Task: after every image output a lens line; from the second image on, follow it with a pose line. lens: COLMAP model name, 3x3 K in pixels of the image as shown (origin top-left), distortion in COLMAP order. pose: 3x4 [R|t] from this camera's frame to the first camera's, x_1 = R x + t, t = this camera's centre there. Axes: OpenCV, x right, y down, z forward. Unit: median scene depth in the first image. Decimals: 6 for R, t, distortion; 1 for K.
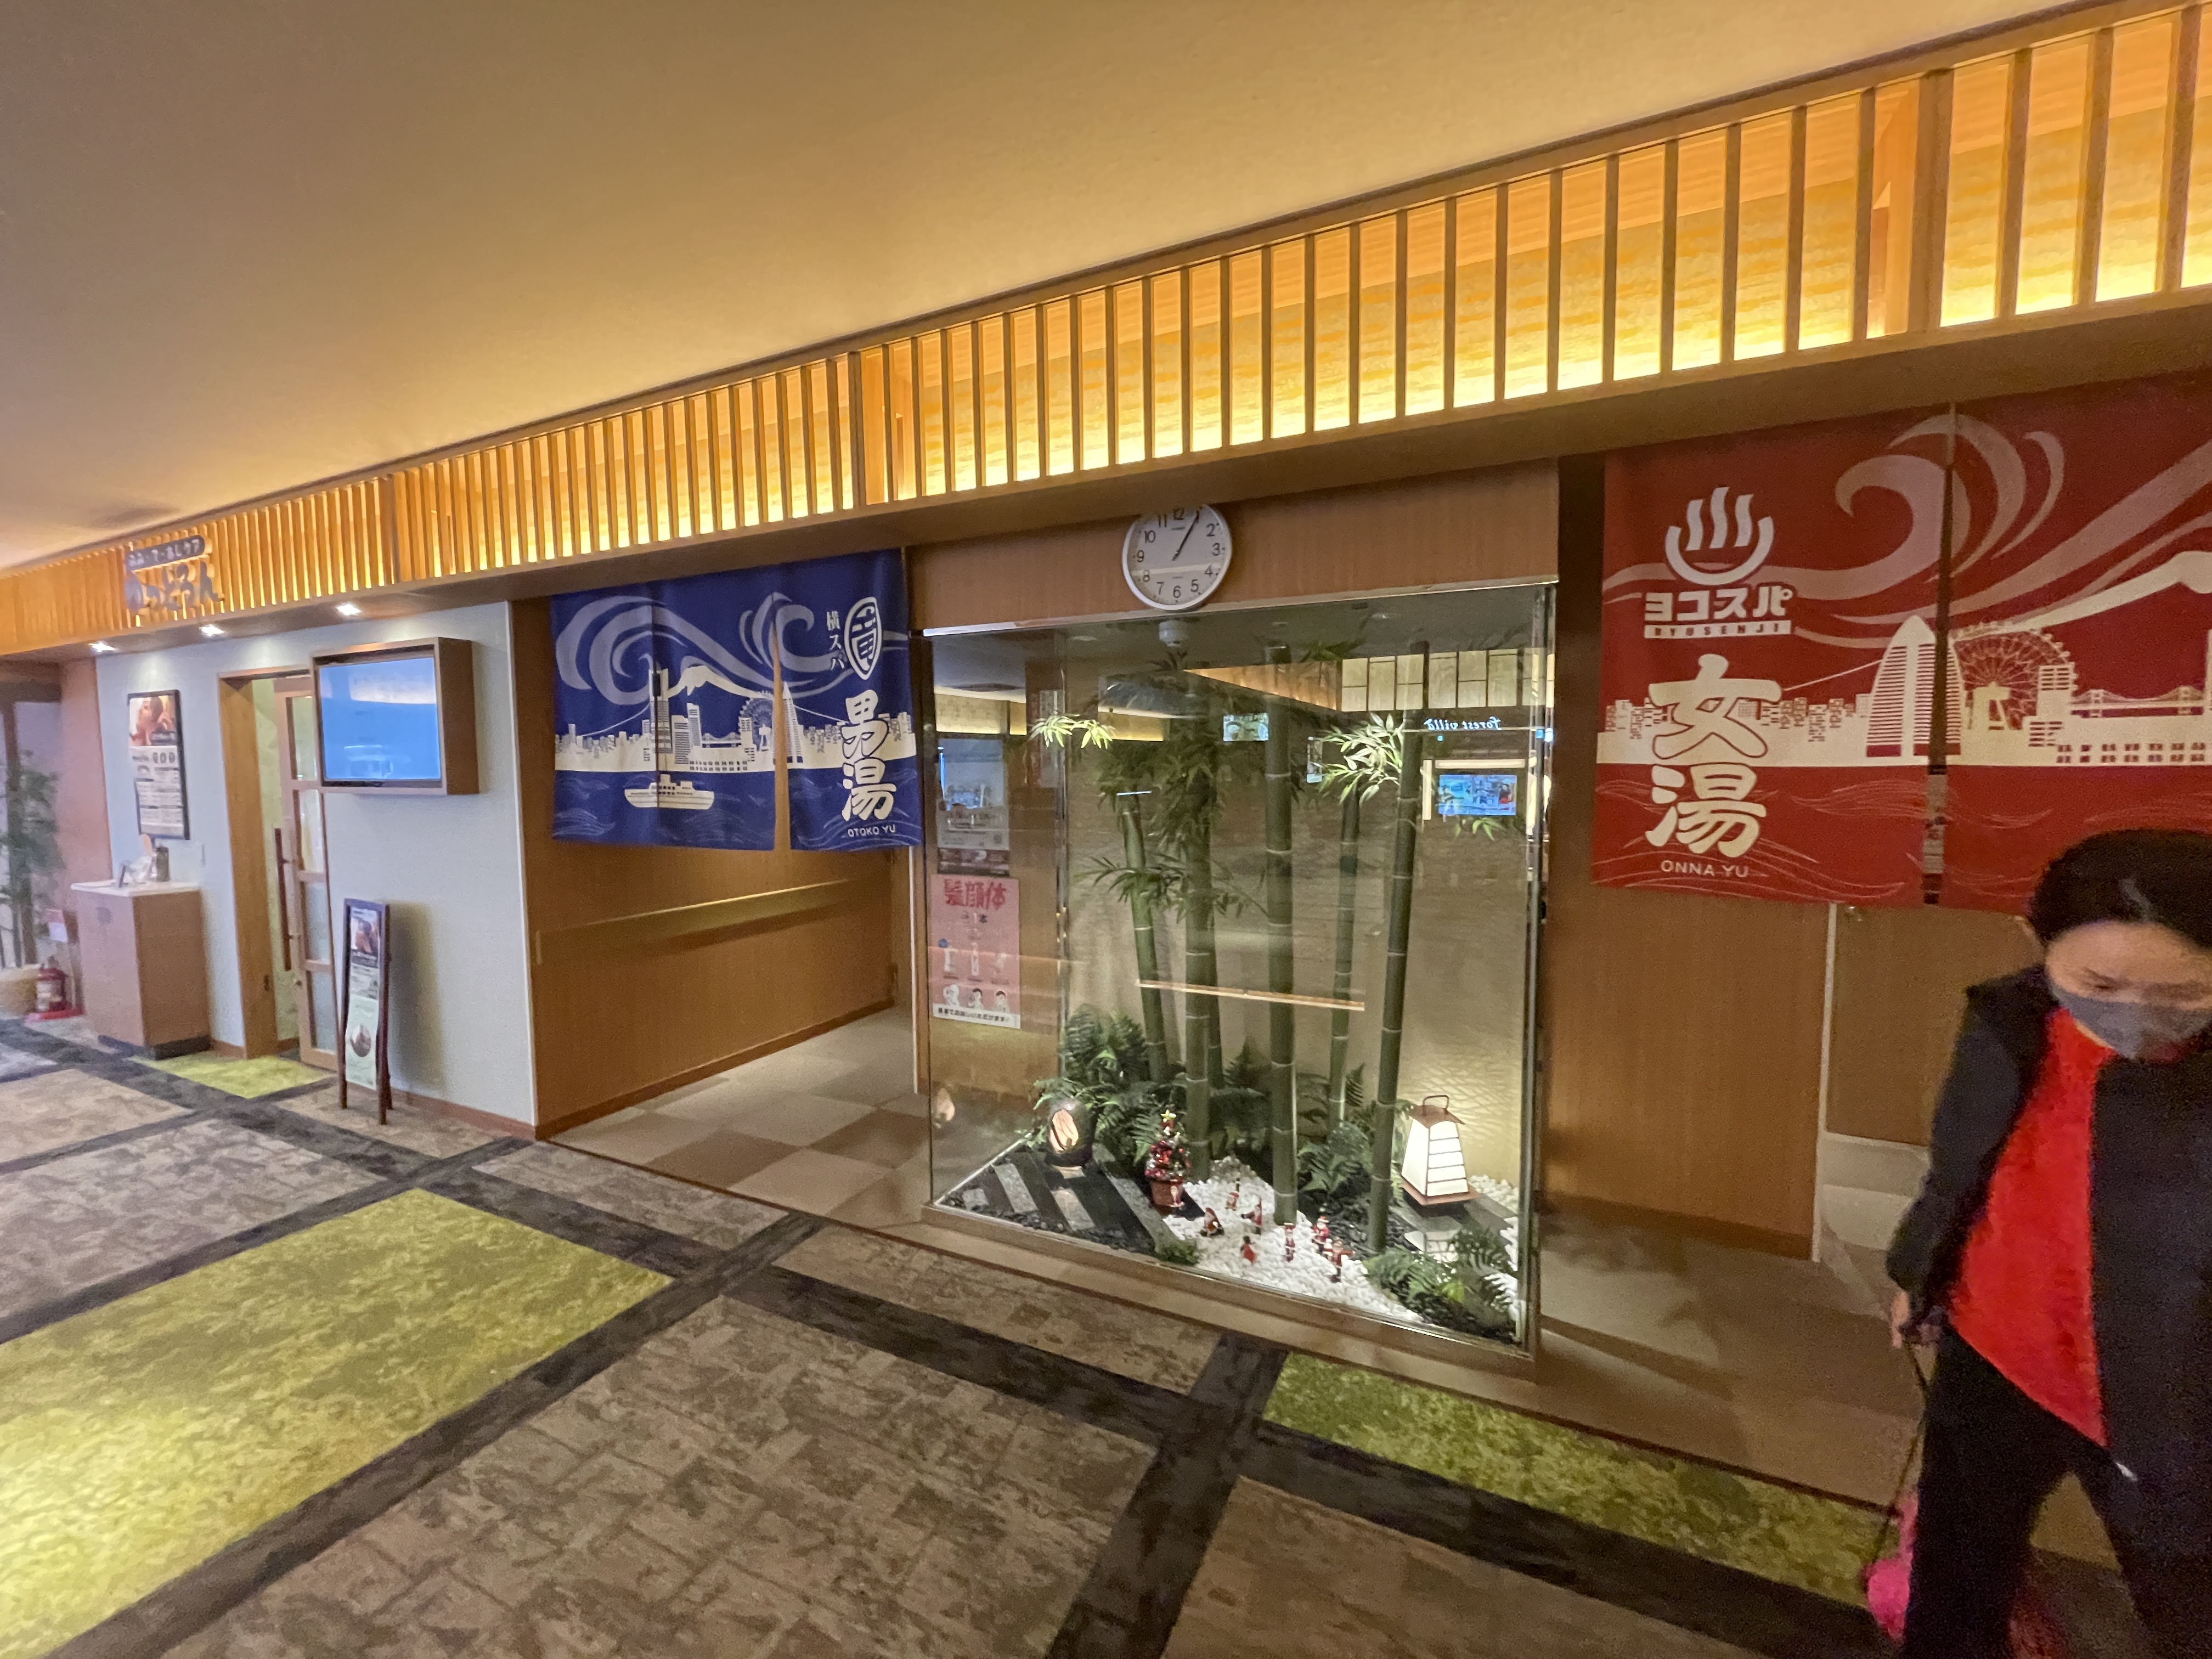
lens RADIAL K [[890.6, 0, 1111.1], [0, 890.6, 836.5], [0, 0, 1]] dist [0.000221, -0.000315]
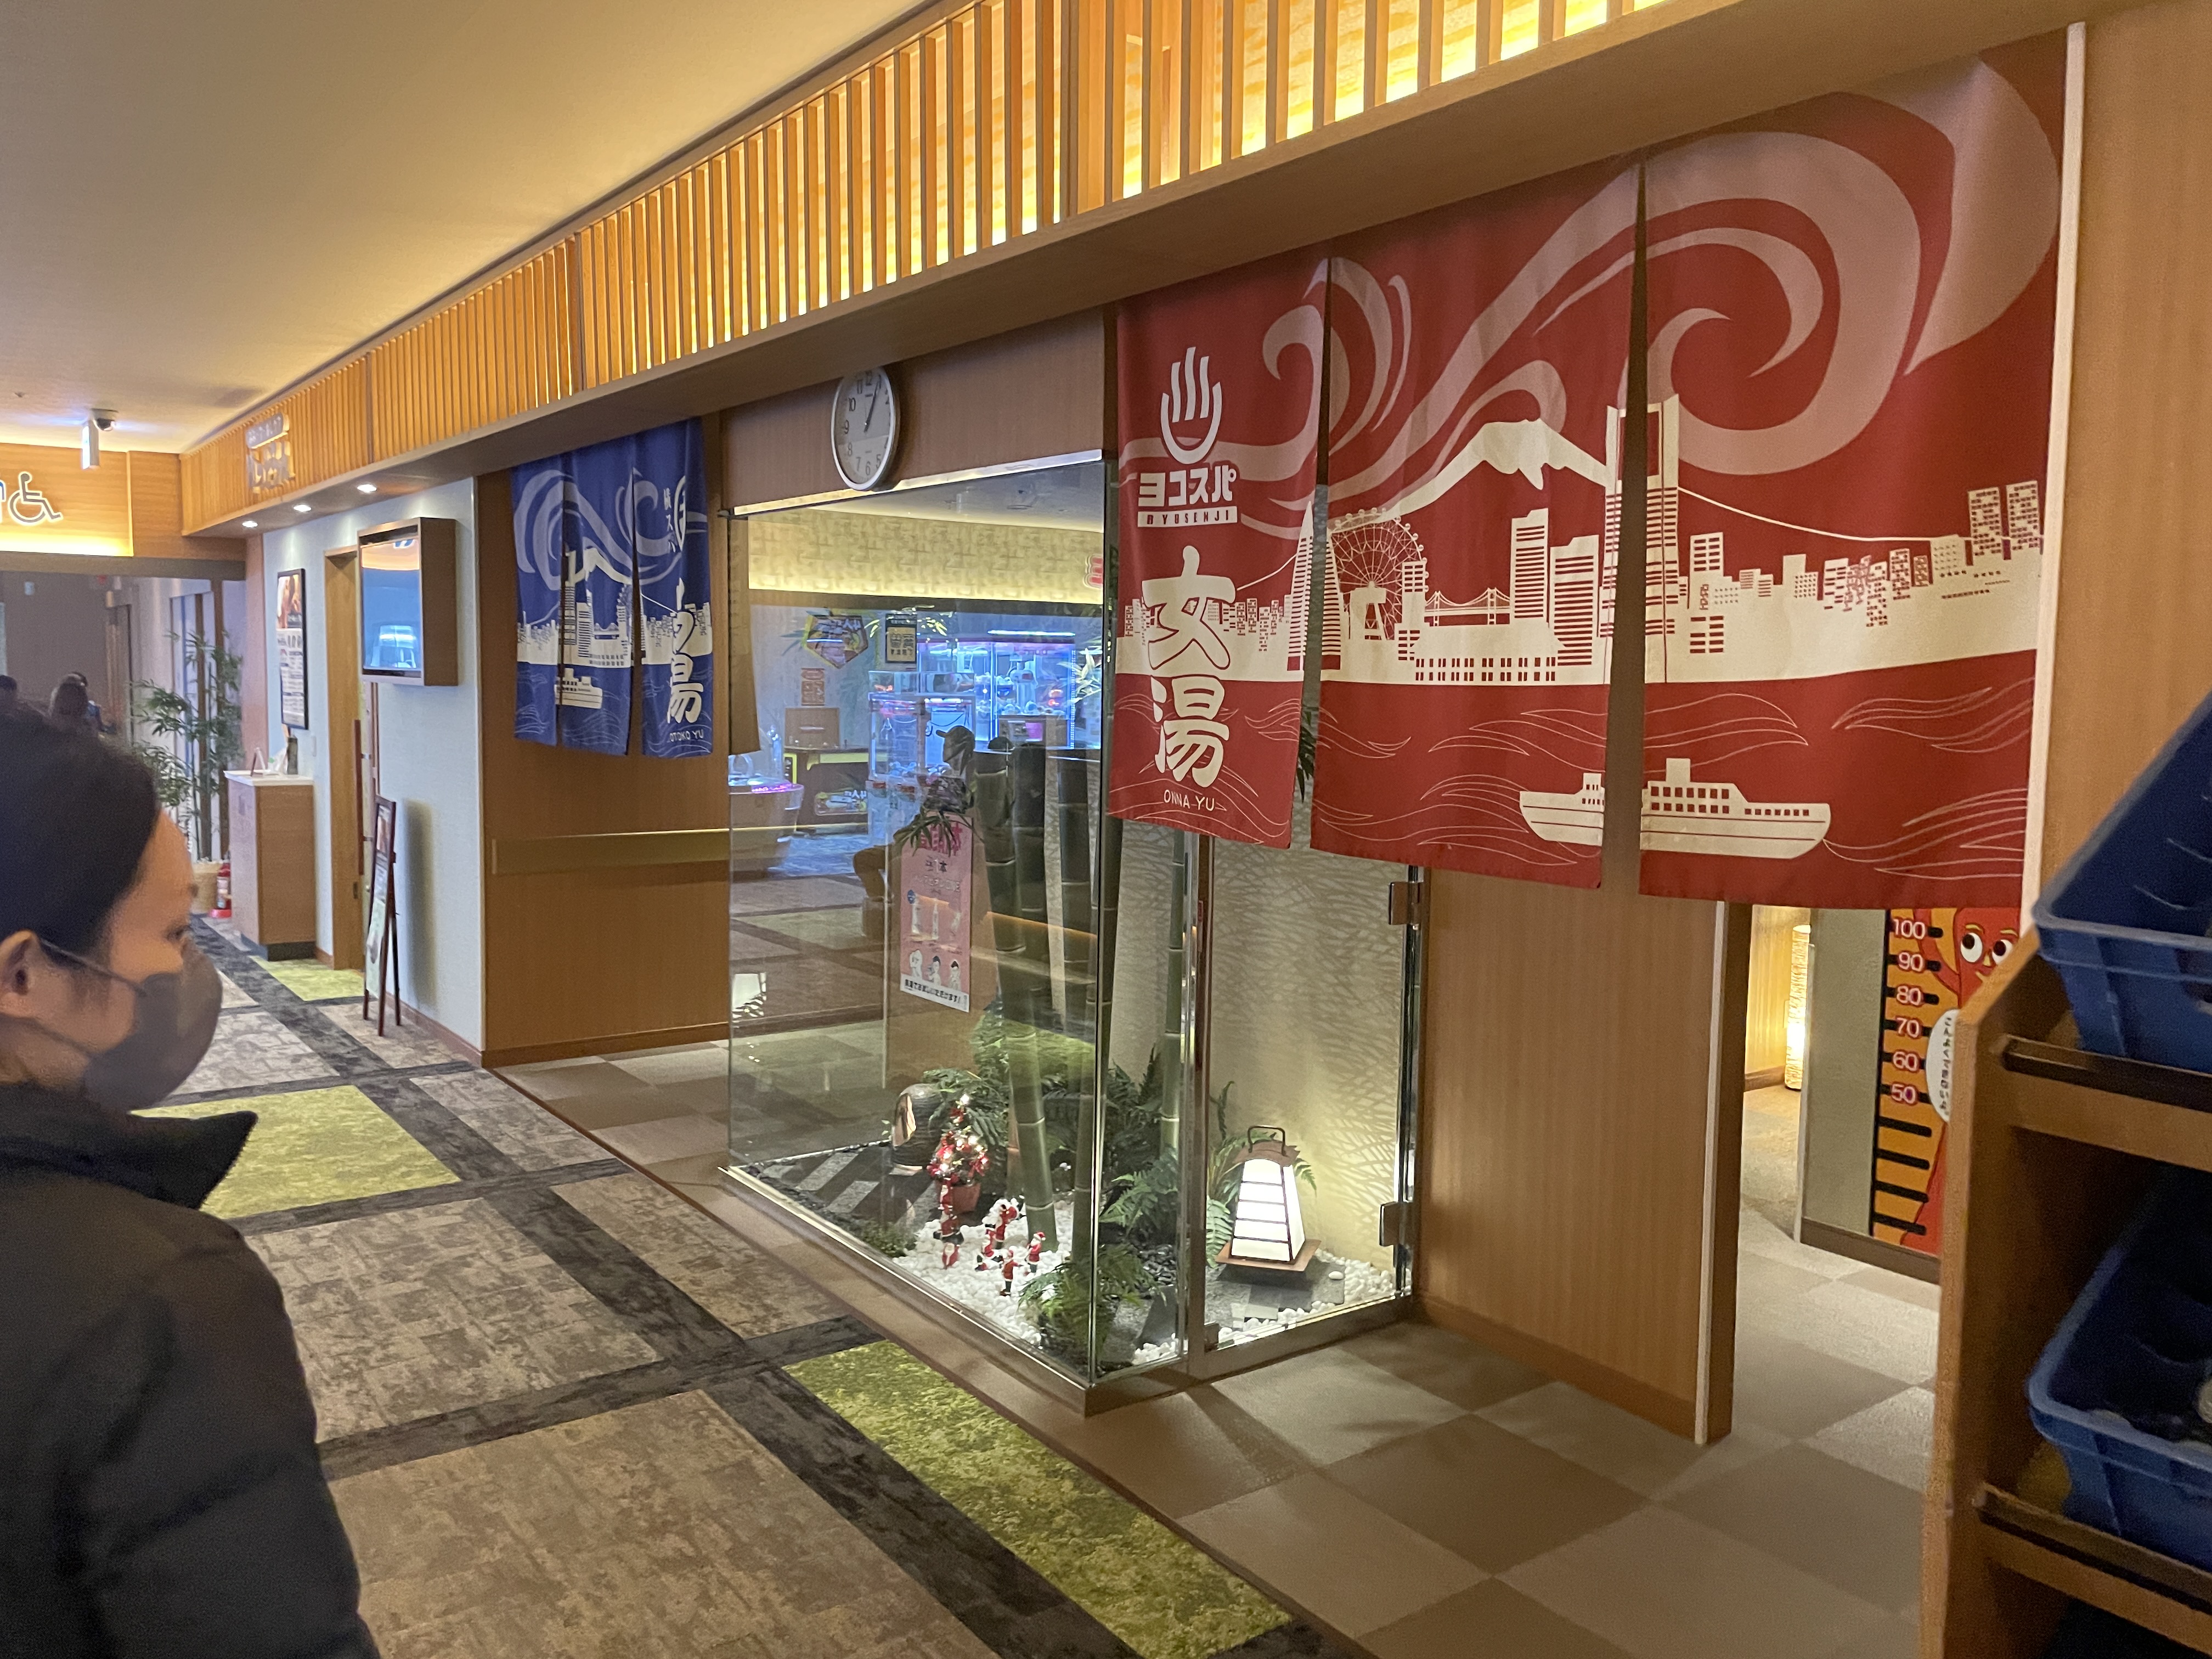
lens RADIAL K [[1689.3, 0, 1107.4], [0, 1689.3, 816.9], [0, 0, 1]] dist [0.075877, -0.009939]
pose [[0.877995, 0.059659, -0.474938, 1.269217], [-0.055928, 0.998192, 0.021996, 0.019448], [0.475392, 0.007250, 0.879744, -0.410045]]
